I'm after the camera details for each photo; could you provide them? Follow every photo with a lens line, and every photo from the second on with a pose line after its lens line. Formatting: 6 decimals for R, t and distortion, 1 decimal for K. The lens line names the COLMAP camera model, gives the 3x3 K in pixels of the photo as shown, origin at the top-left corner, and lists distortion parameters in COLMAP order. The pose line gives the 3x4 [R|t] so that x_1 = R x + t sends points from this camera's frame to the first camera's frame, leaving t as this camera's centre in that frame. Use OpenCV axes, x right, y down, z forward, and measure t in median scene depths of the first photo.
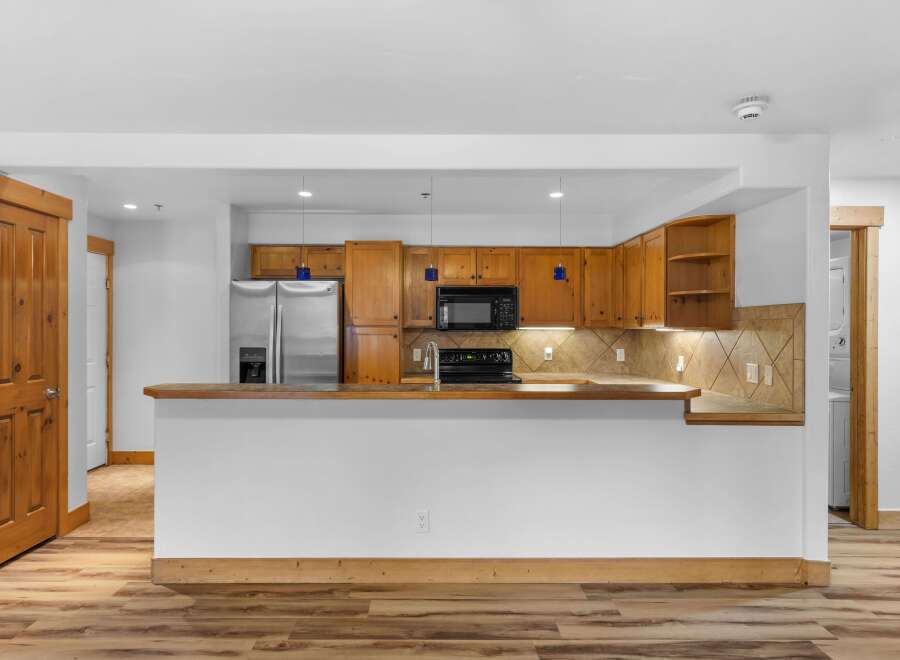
lens RADIAL K [[539.8, 0, 430.1], [0, 539.8, 328.5], [0, 0, 1]] dist [0.000102, 0.004039]
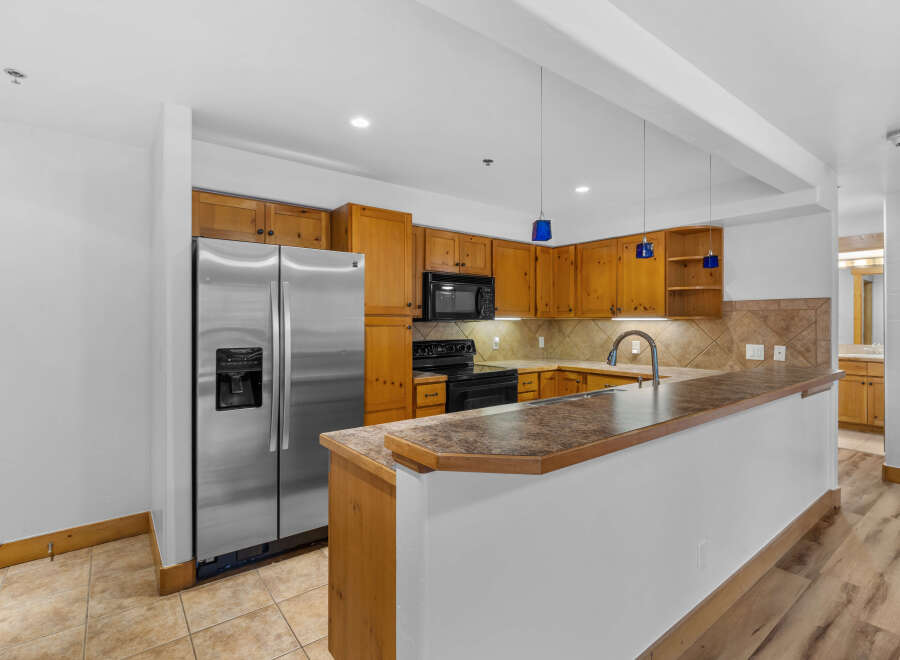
lens RADIAL K [[442.1, 0, 451.0], [0, 442.1, 321.0], [0, 0, 1]] dist [0.001719, -0.001209]
pose [[0.791270, -0.002001, 0.611464, -0.523910], [0.003316, 0.999994, -0.001020, 0.005825], [-0.611458, 0.002835, 0.791272, 0.520127]]
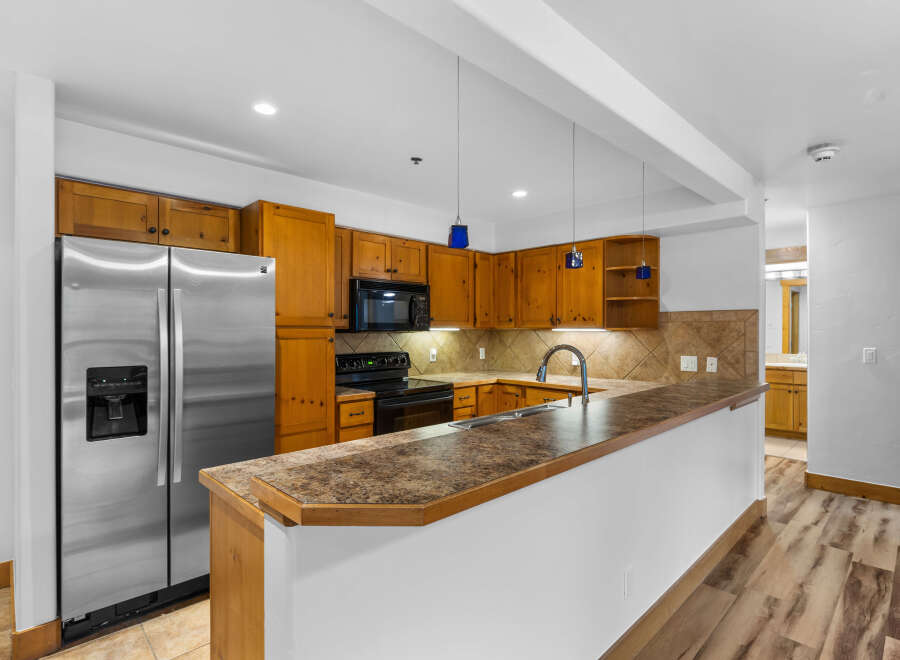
lens RADIAL K [[462.3, 0, 452.6], [0, 462.3, 329.5], [0, 0, 1]] dist [-0.004577, 0.001858]
pose [[0.716197, -0.002911, 0.697892, -0.478175], [0.003017, 0.999995, 0.001075, -0.001146], [-0.697892, 0.001336, 0.716202, 0.519030]]
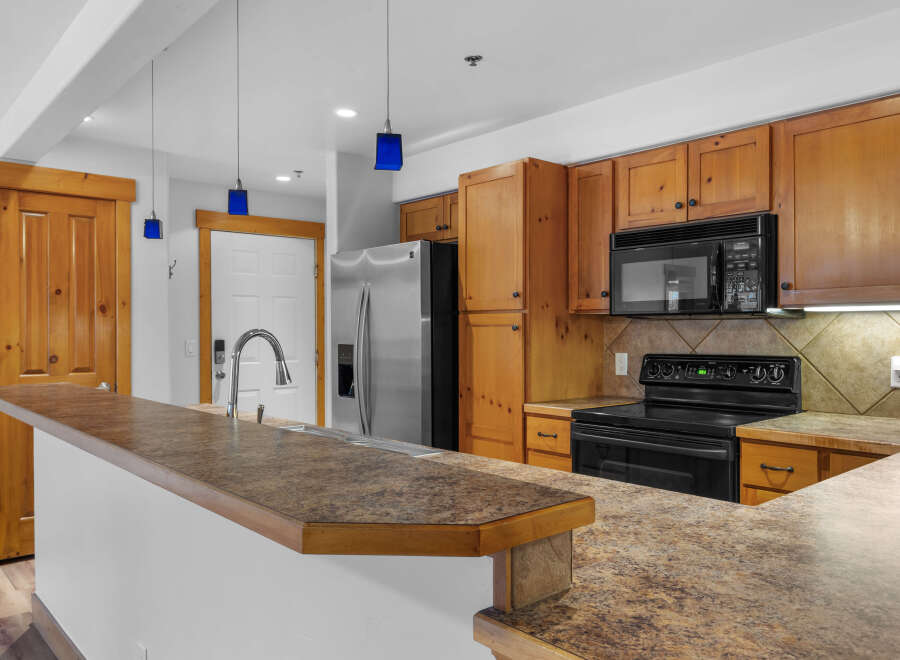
lens RADIAL K [[678.5, 0, 457.9], [0, 678.5, 336.1], [0, 0, 1]] dist [-0.015345, 0.018126]
pose [[0.670729, 0.002243, -0.741700, 0.516241], [0.004792, 0.999961, 0.007357, 0.020744], [0.741687, -0.008489, 0.670692, 0.586889]]
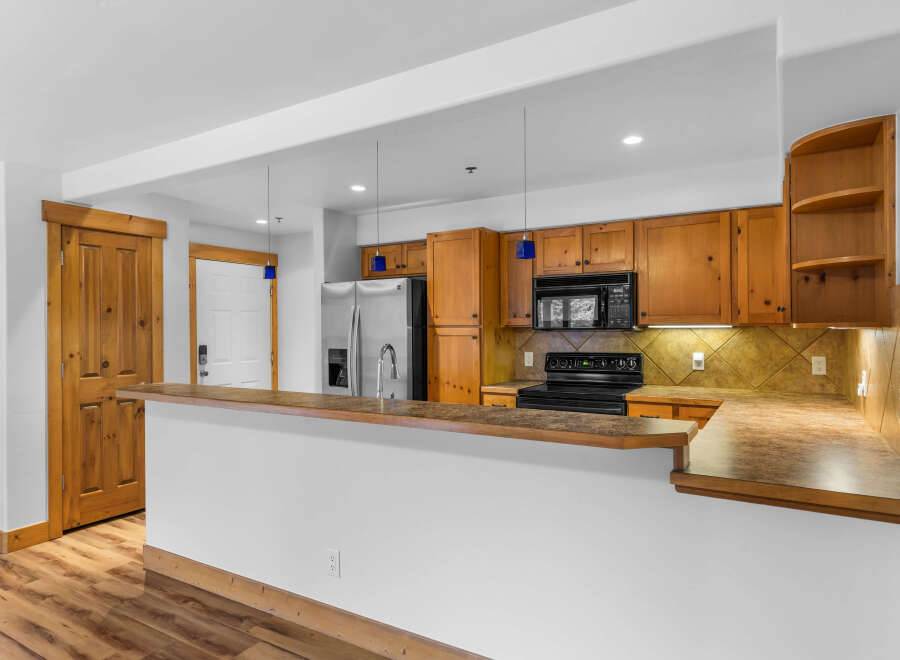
lens RADIAL K [[539.8, 0, 449.8], [0, 539.8, 330.1], [0, 0, 1]] dist [0.000102, 0.004039]
pose [[0.861050, -0.007185, -0.508470, 0.420038], [0.009014, 0.999959, 0.001135, 0.001021], [0.508441, -0.005561, 0.861079, 0.284297]]
